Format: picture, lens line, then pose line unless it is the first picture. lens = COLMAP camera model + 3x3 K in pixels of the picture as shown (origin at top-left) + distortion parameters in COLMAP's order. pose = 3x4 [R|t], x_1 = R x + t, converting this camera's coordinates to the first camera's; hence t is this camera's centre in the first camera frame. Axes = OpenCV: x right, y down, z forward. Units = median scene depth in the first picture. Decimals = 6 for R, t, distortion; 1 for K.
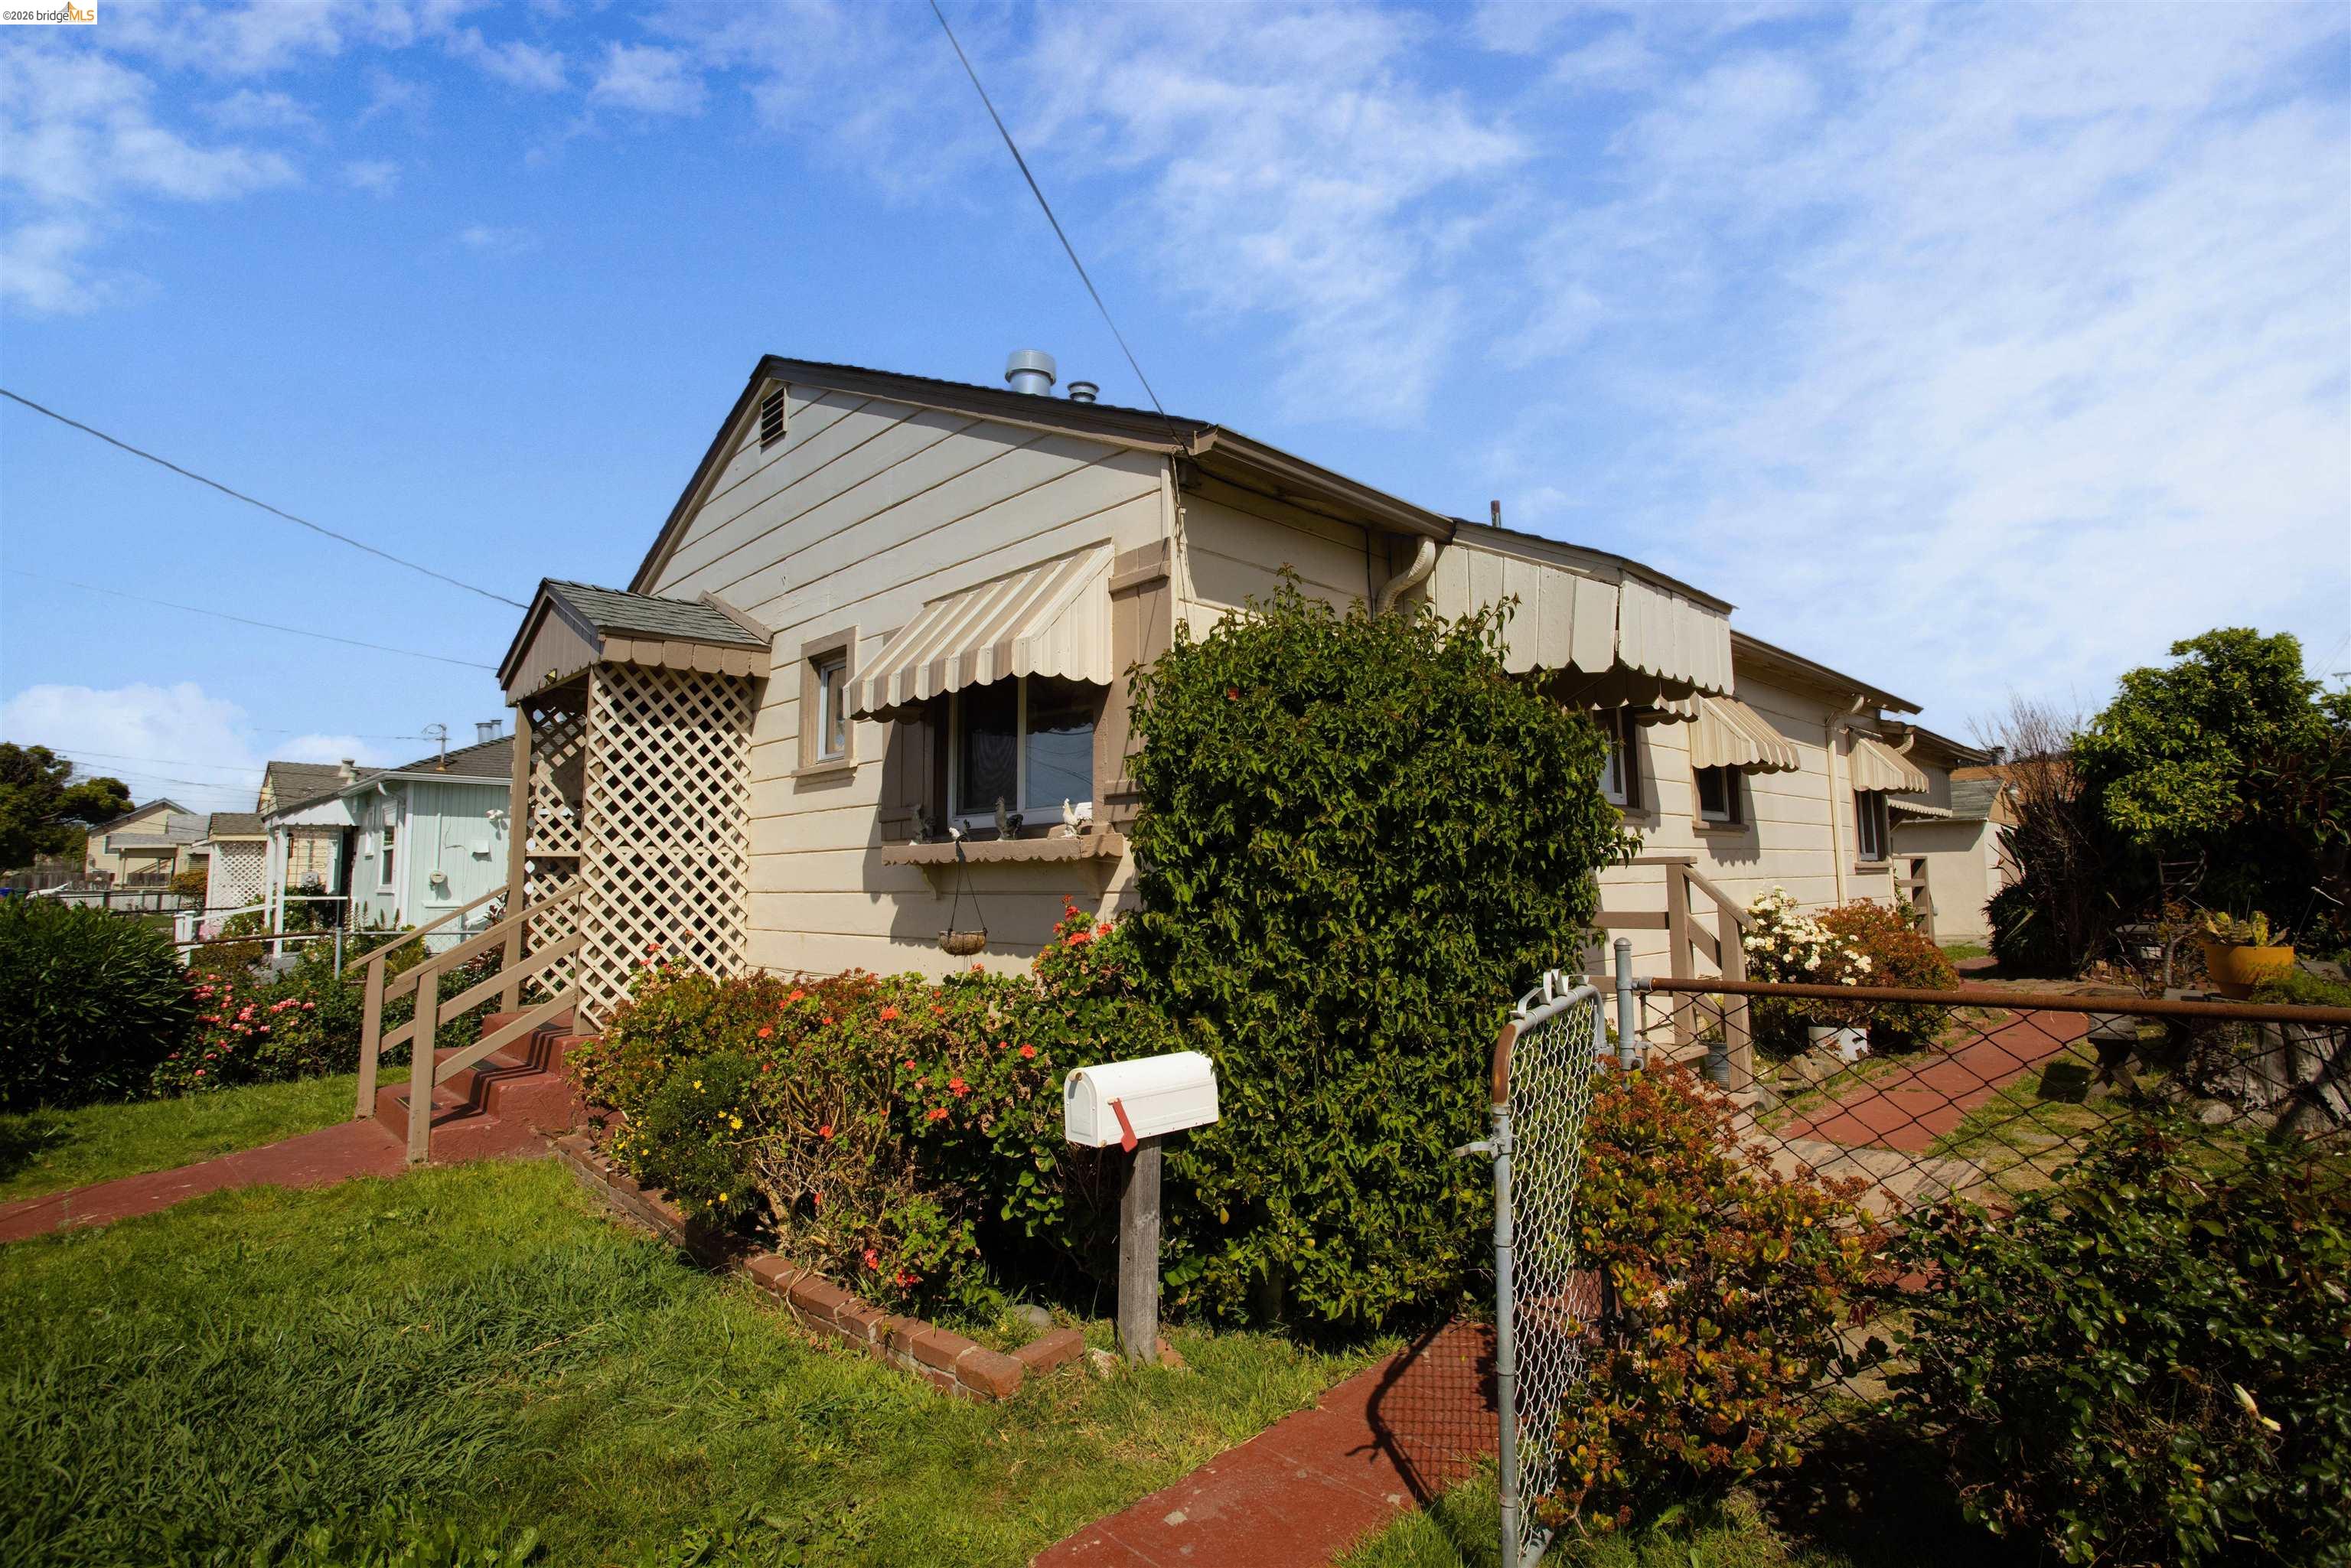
lens RADIAL K [[1158.5, 0, 1175.5], [0, 1158.5, 784.0], [0, 0, 1]] dist [-0.001259, -0.019349]
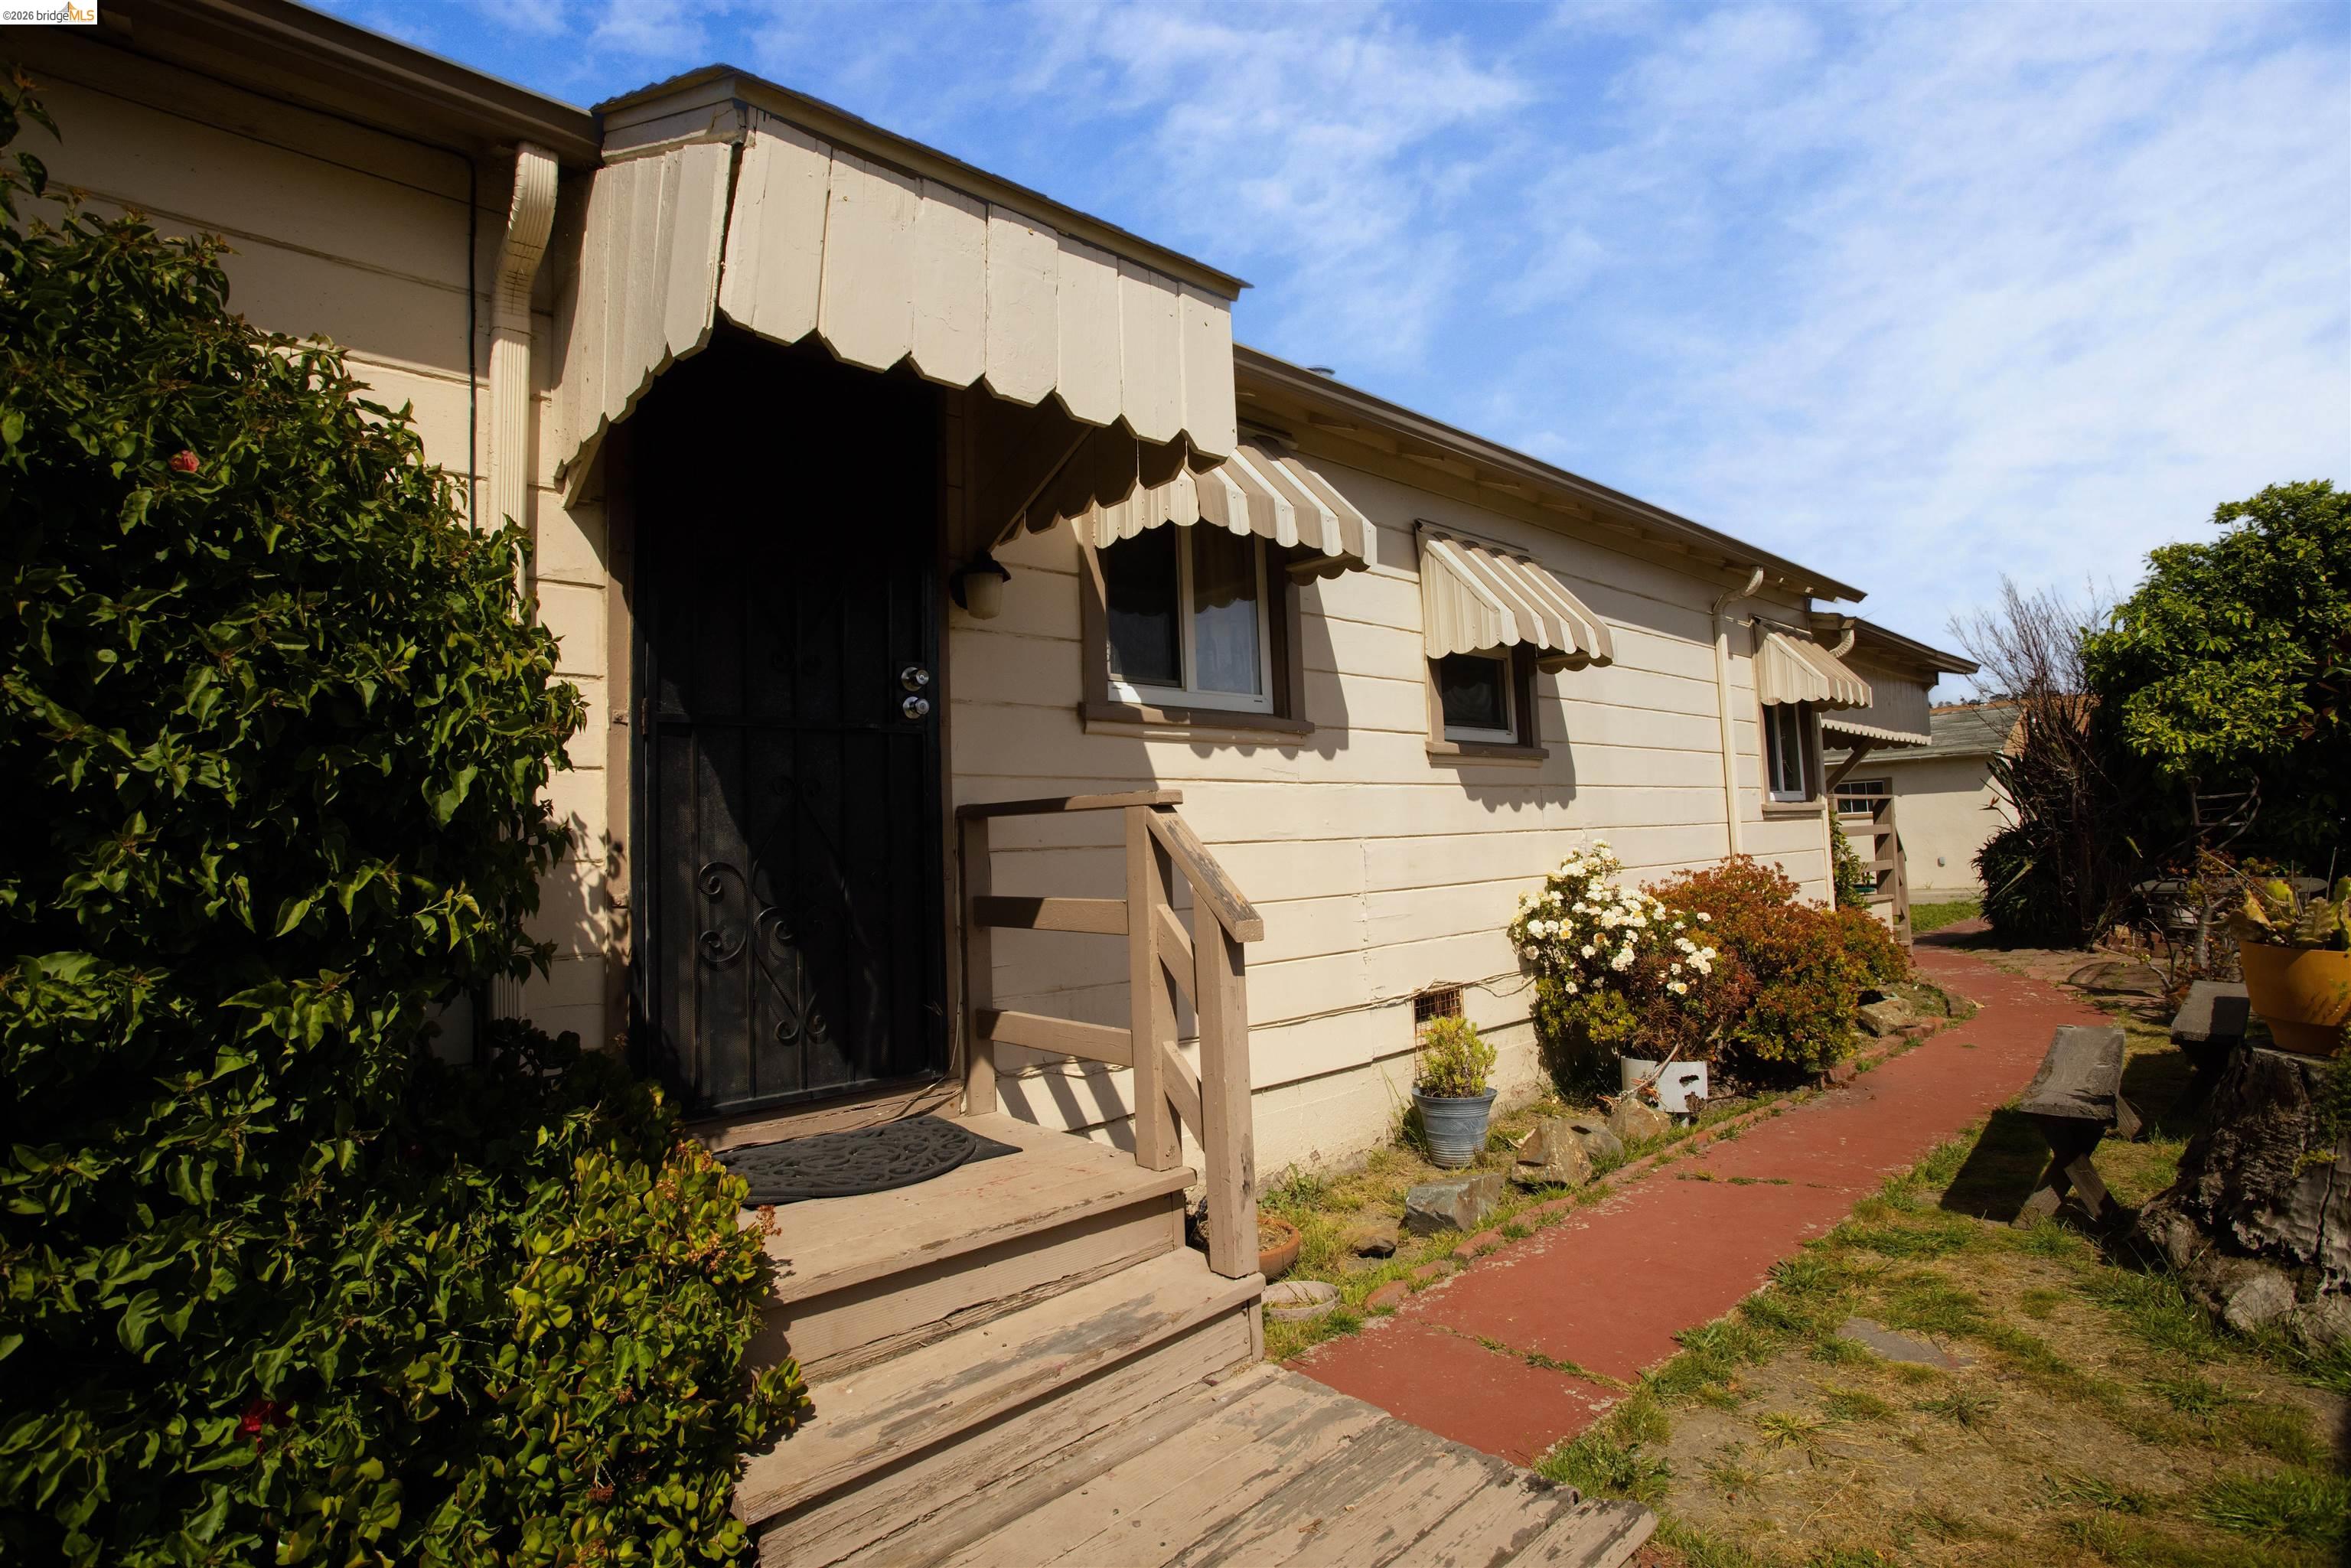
lens RADIAL K [[1161.1, 0, 1175.5], [0, 1161.1, 784.0], [0, 0, 1]] dist [-0.025970, -0.000080]
pose [[0.999150, -0.022465, -0.034574, 0.229223], [0.023603, 0.999180, 0.032884, 0.021397], [0.033807, -0.033672, 0.998861, 0.247492]]
